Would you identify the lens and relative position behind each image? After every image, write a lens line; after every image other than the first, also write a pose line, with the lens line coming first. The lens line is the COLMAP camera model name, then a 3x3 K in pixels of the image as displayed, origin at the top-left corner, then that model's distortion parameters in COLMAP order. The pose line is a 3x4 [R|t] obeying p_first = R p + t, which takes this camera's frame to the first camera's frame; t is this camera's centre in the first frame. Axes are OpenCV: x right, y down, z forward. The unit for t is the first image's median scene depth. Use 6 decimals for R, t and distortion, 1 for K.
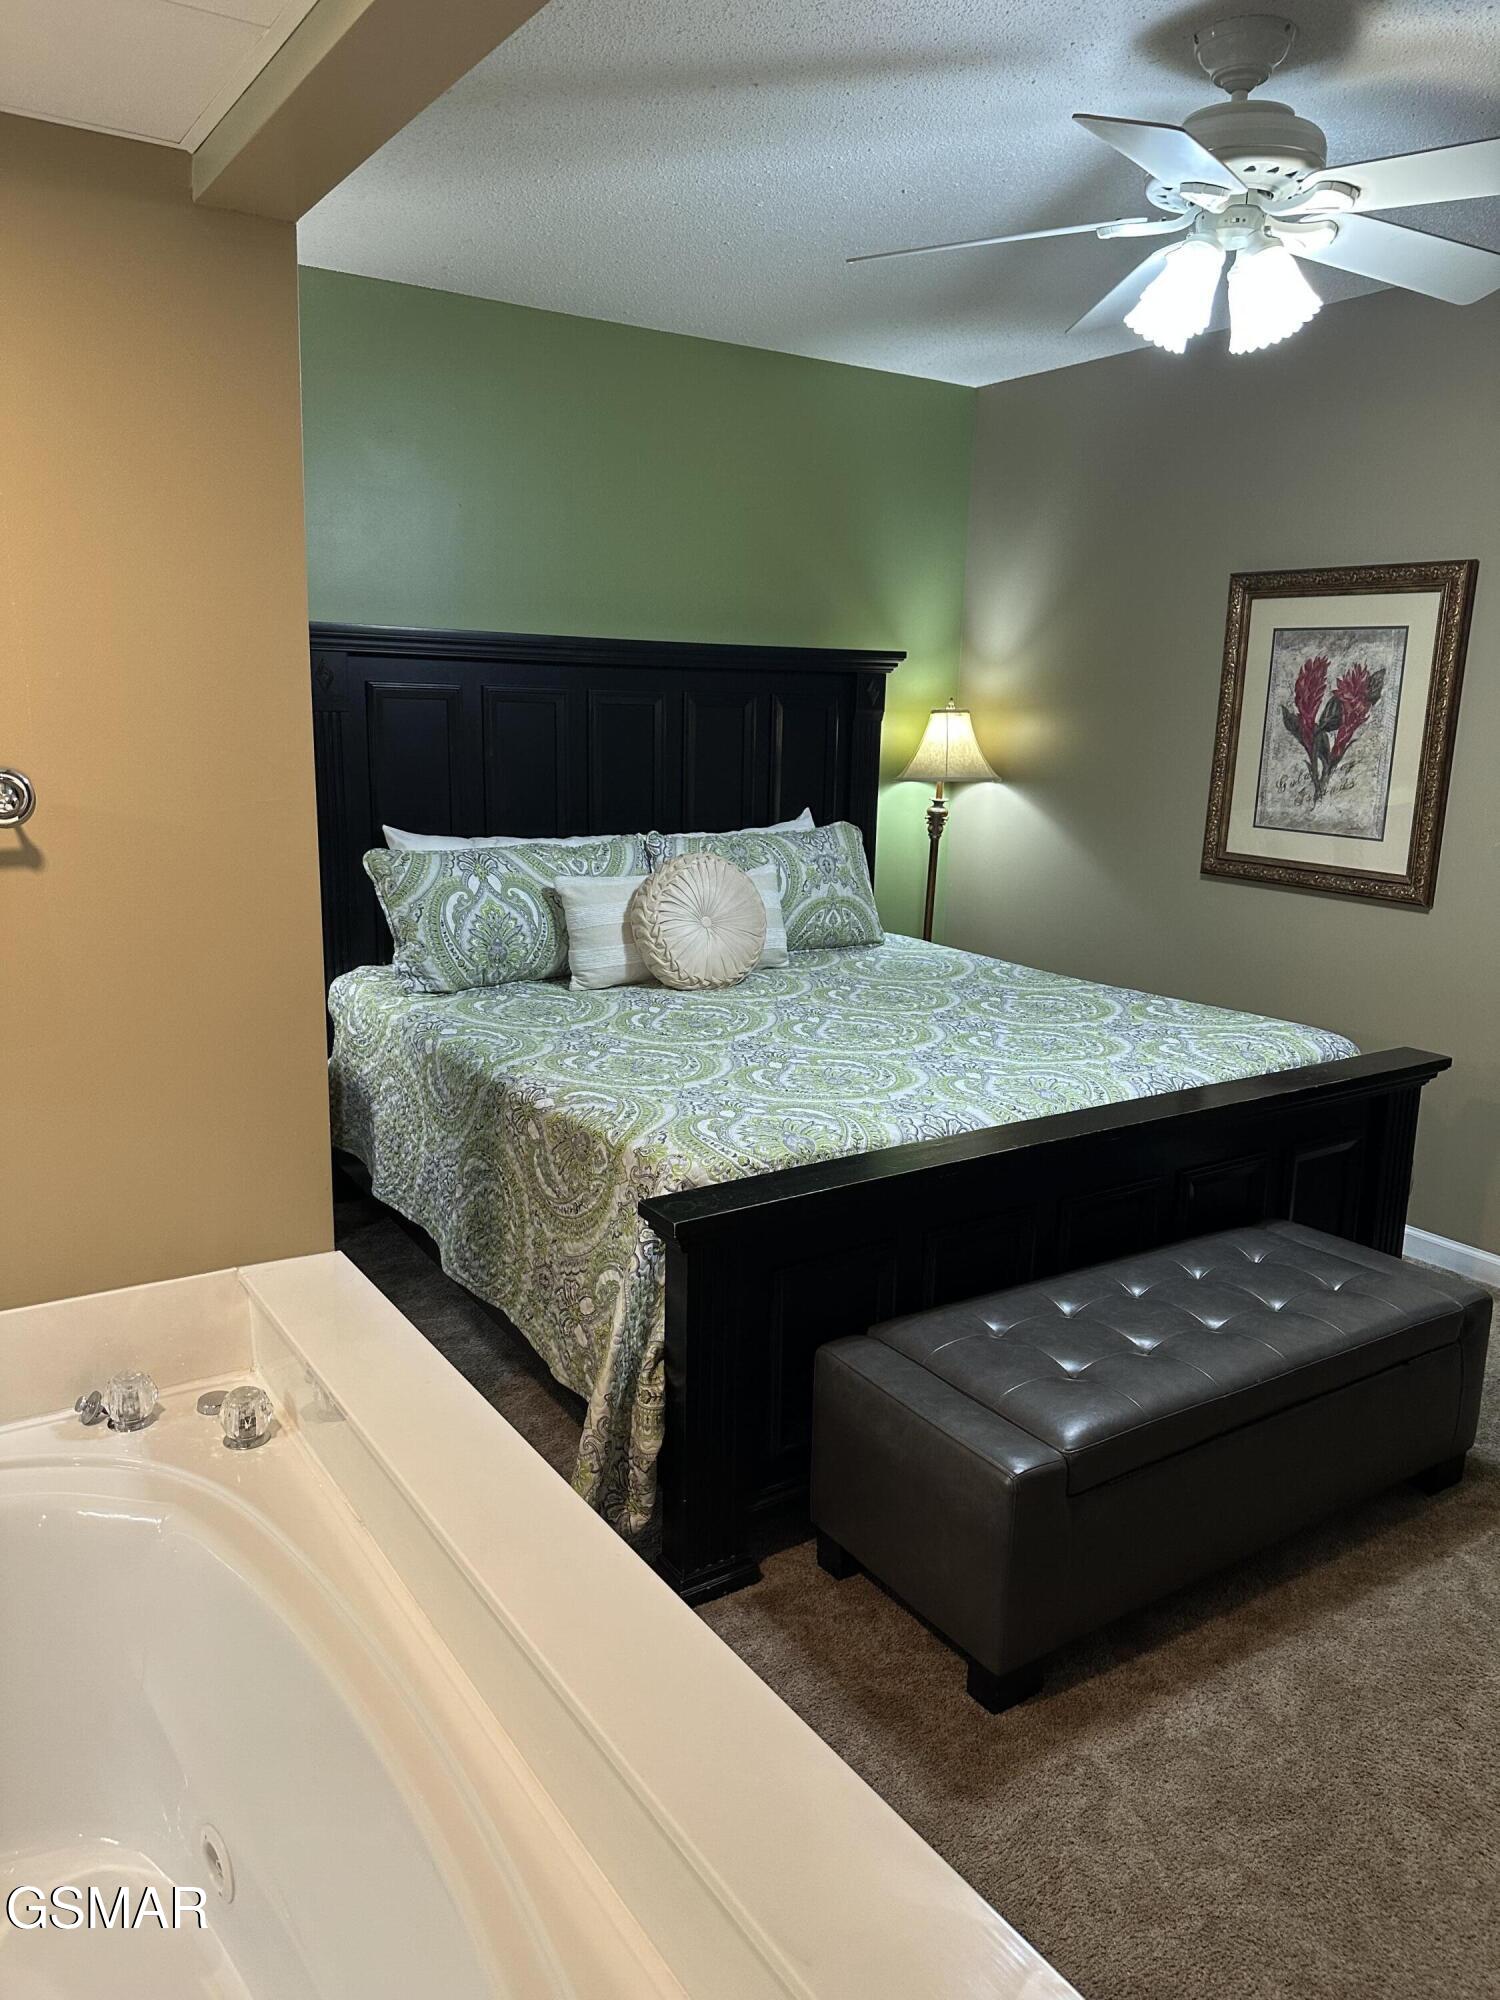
lens RADIAL K [[1428.8, 0, 733.3], [0, 1428.8, 1024.7], [0, 0, 1]] dist [0.086056, -0.133441]
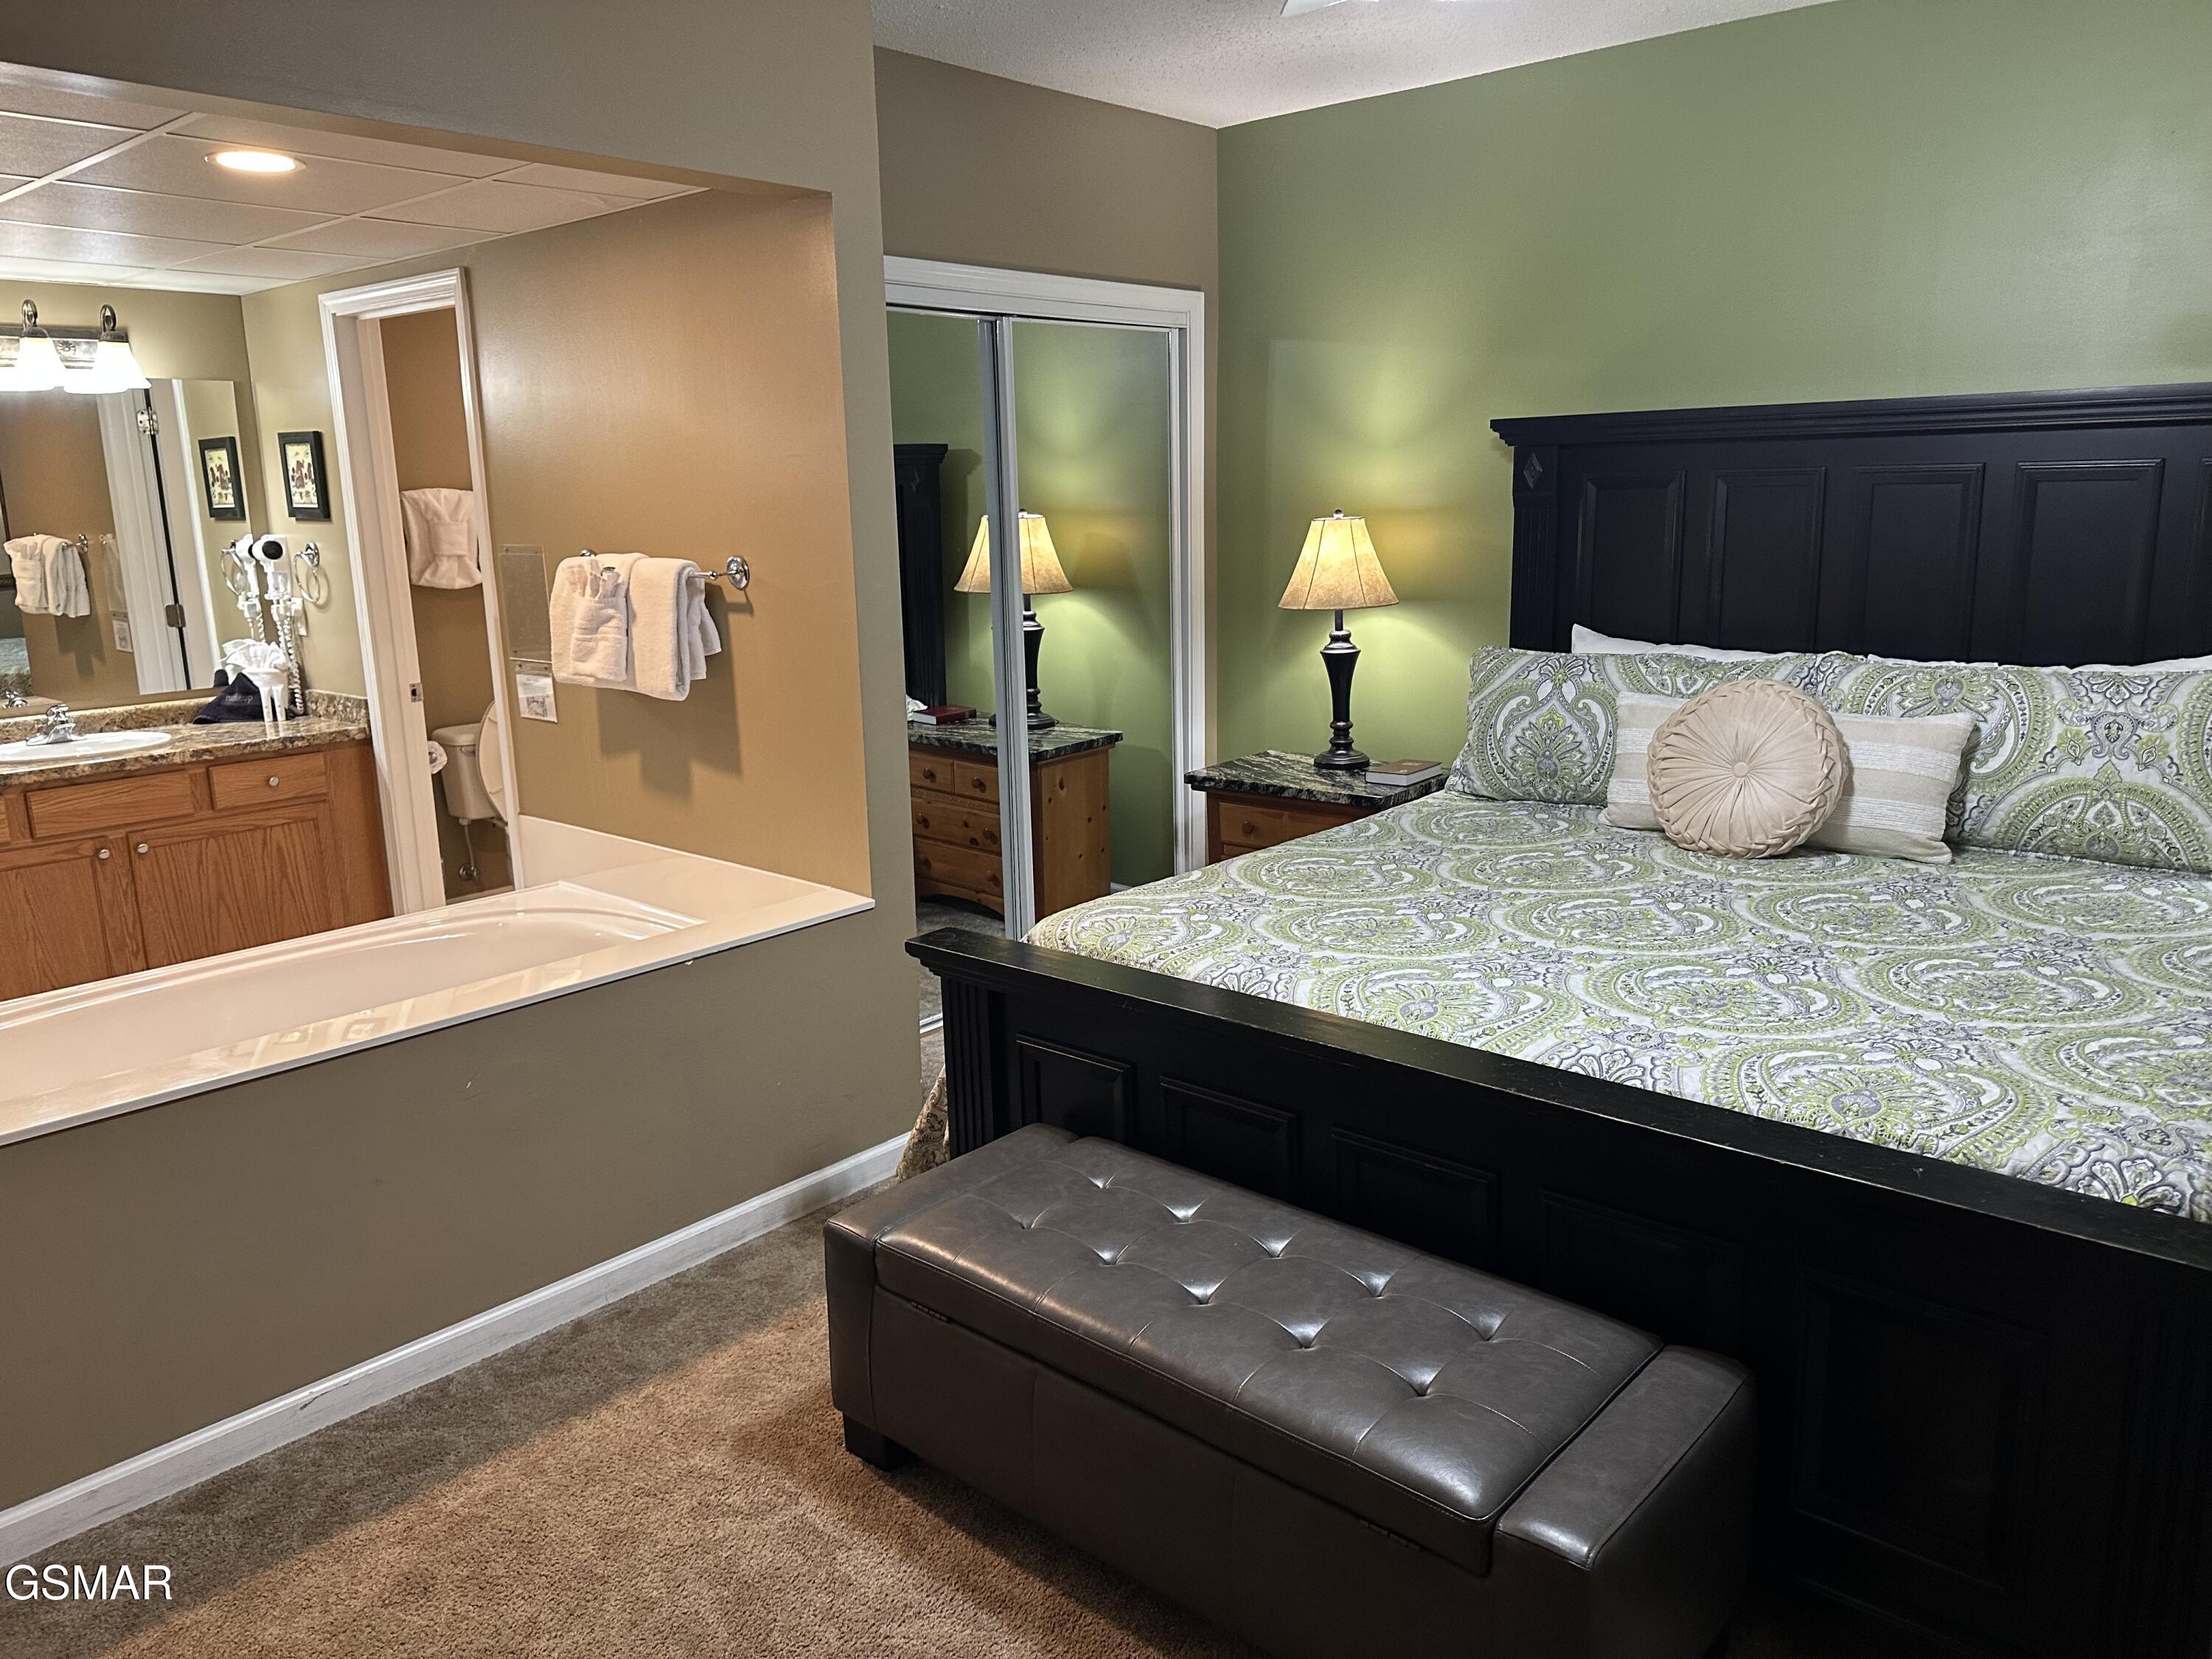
lens RADIAL K [[1580.2, 0, 1106.0], [0, 1580.2, 829.5], [0, 0, 1]] dist [0.086056, -0.133441]
pose [[0.250533, 0.177929, -0.951617, 0.728408], [-0.184756, 0.973687, 0.133415, -0.093850], [0.950315, 0.142392, 0.276814, 0.456074]]
